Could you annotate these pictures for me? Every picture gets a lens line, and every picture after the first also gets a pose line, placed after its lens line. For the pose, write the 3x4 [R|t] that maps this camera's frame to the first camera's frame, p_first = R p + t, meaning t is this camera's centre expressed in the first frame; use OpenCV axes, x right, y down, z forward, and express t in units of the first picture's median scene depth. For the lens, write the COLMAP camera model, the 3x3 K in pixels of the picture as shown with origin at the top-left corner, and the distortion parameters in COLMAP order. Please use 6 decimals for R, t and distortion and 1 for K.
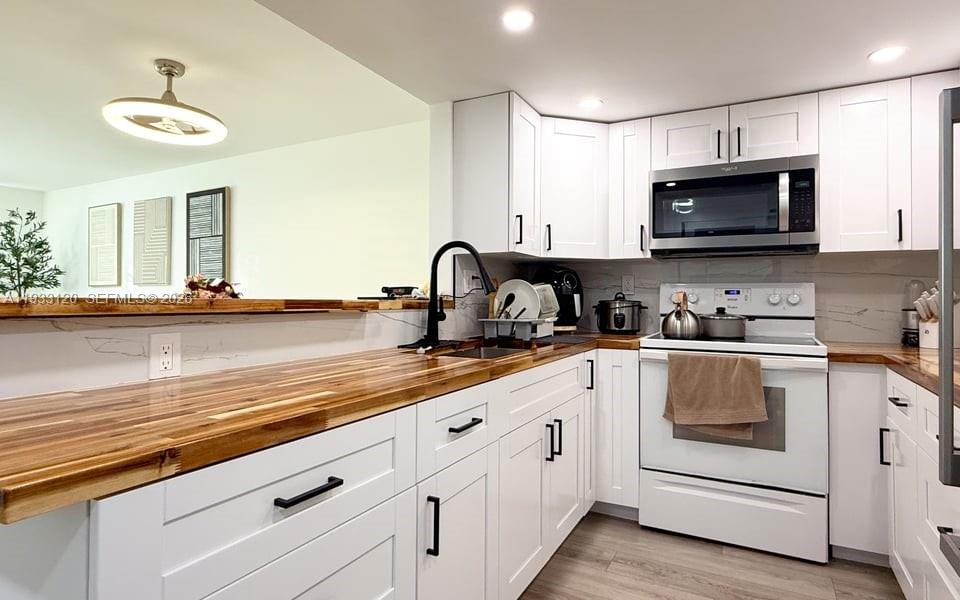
lens RADIAL K [[530.2, 0, 475.9], [0, 530.2, 292.6], [0, 0, 1]] dist [0.000359, -0.000992]
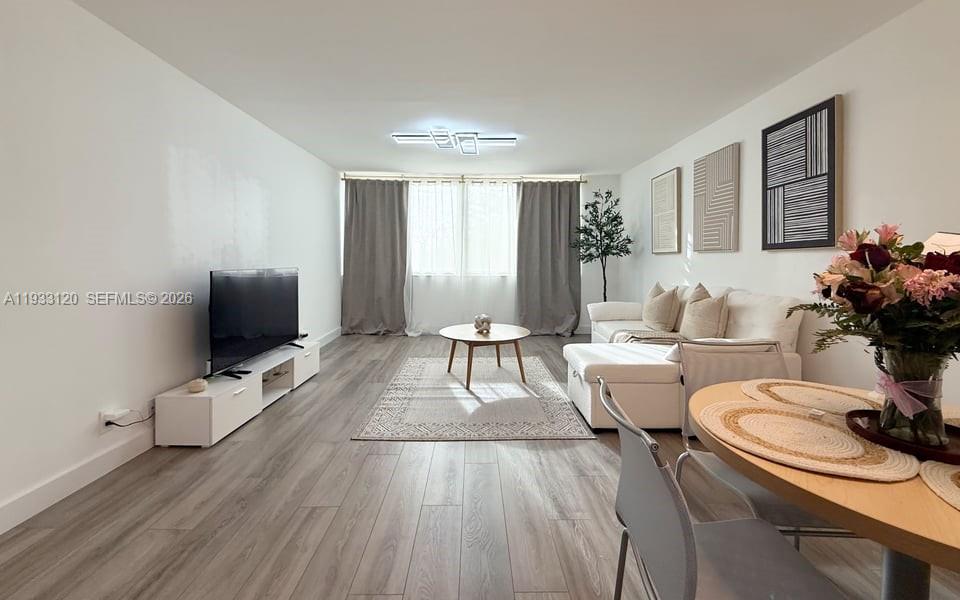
lens RADIAL K [[390.0, 0, 477.4], [0, 390.0, 264.8], [0, 0, 1]] dist [0.000527, 0.000022]
pose [[0.482818, 0.009726, -0.875667, -0.501840], [0.012517, 0.999760, 0.018006, -0.018132], [0.875631, -0.019654, 0.482580, 0.736452]]
